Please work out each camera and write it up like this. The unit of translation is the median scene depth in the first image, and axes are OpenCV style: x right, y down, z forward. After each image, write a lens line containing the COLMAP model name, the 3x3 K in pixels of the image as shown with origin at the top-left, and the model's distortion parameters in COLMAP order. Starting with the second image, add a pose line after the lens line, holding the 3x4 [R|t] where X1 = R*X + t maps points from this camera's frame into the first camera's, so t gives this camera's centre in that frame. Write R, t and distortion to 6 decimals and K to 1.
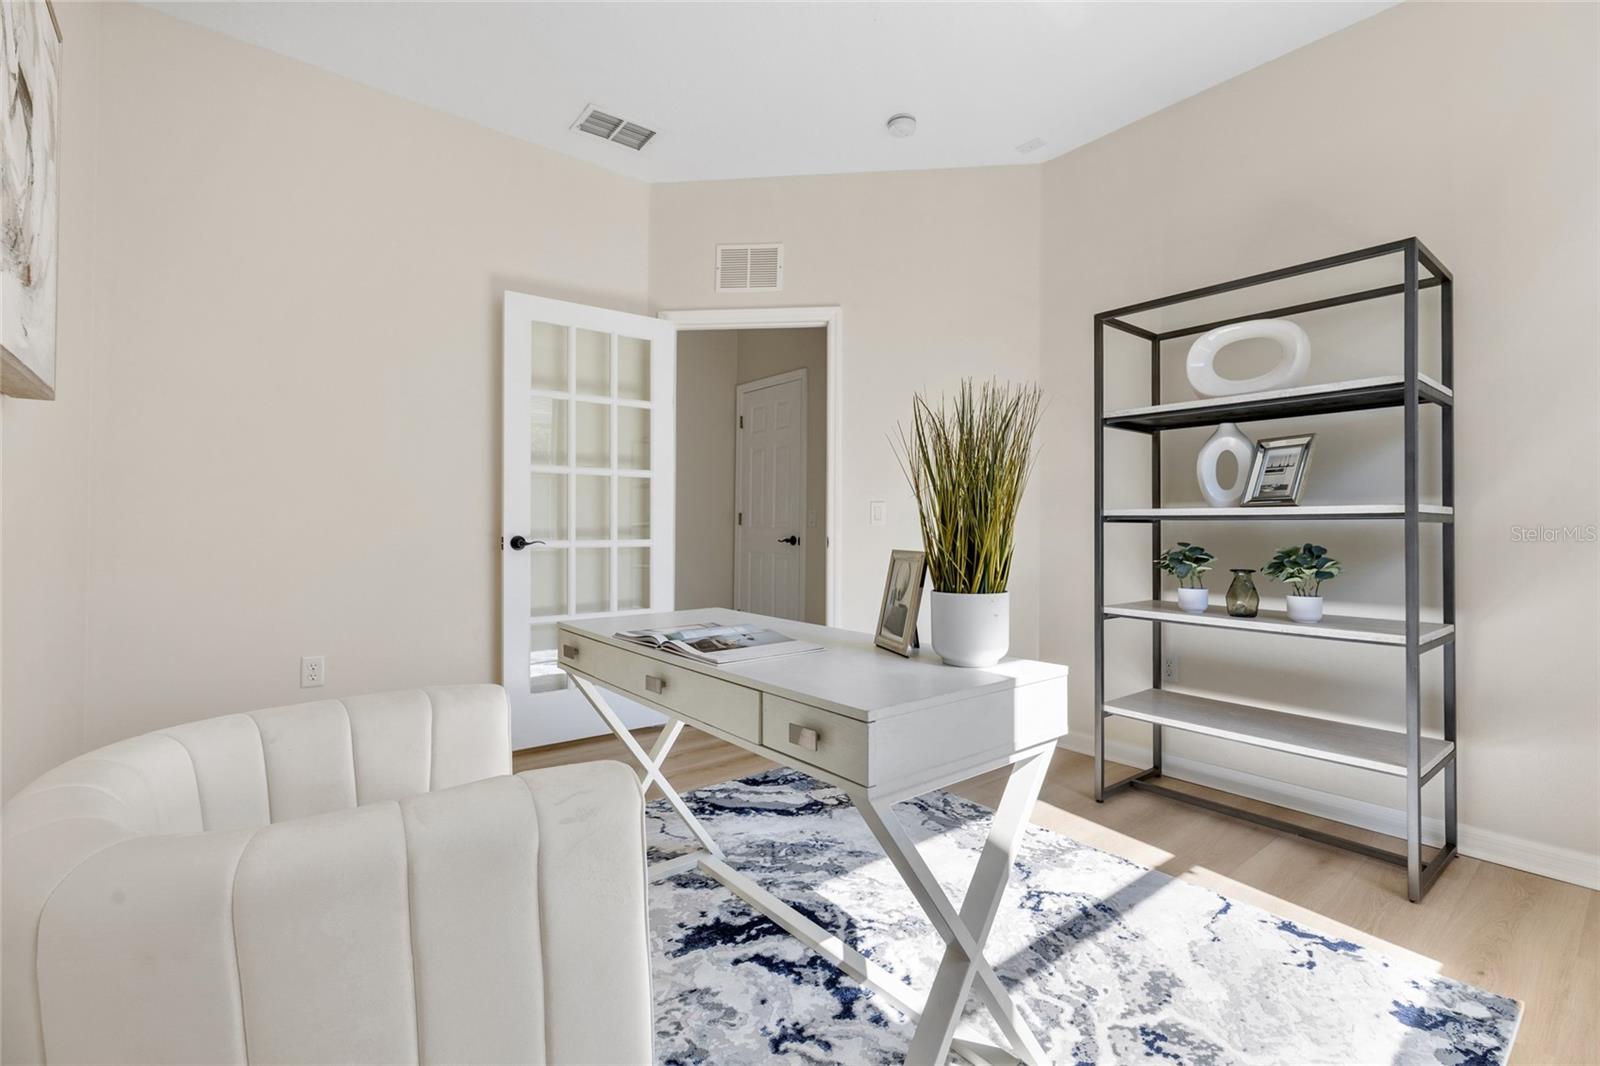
lens RADIAL K [[722.1, 0, 803.5], [0, 722.1, 527.3], [0, 0, 1]] dist [0.004029, 0.001618]
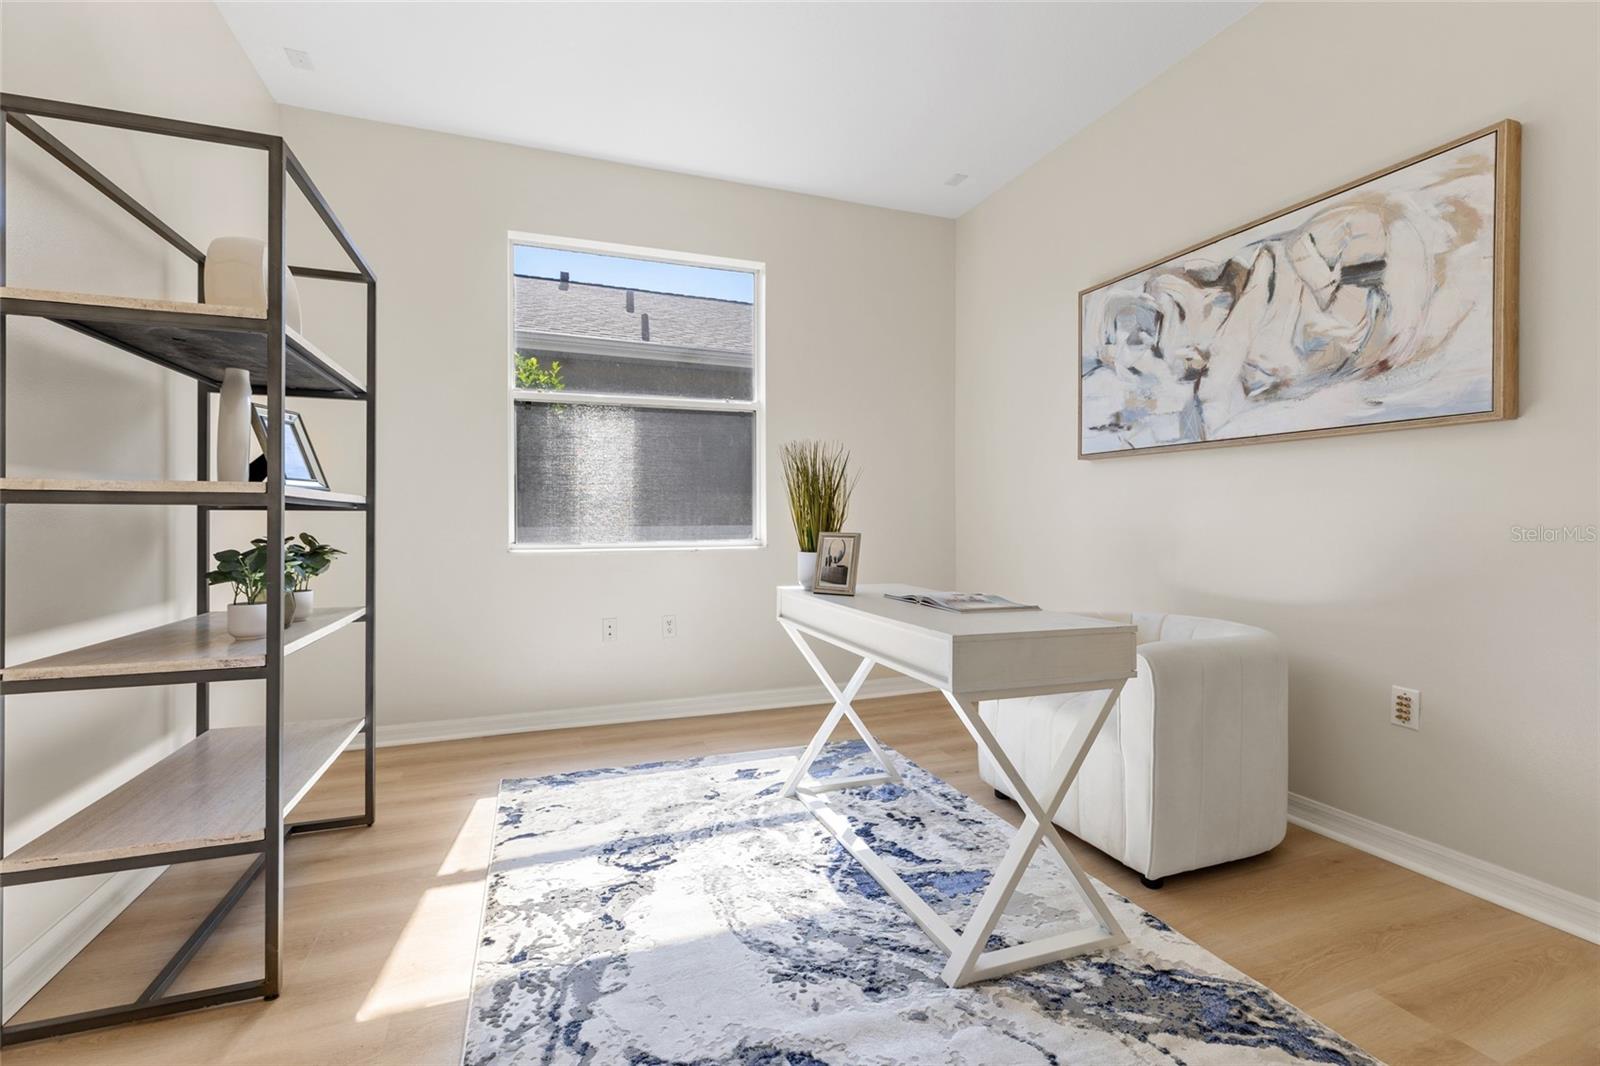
lens RADIAL K [[722.1, 0, 804.4], [0, 722.1, 525.1], [0, 0, 1]] dist [0.004029, 0.001618]
pose [[-0.948735, -0.005171, 0.316029, -0.243902], [-0.002609, 0.999960, 0.008530, 0.002447], [-0.316060, 0.007268, -0.948711, 2.059350]]
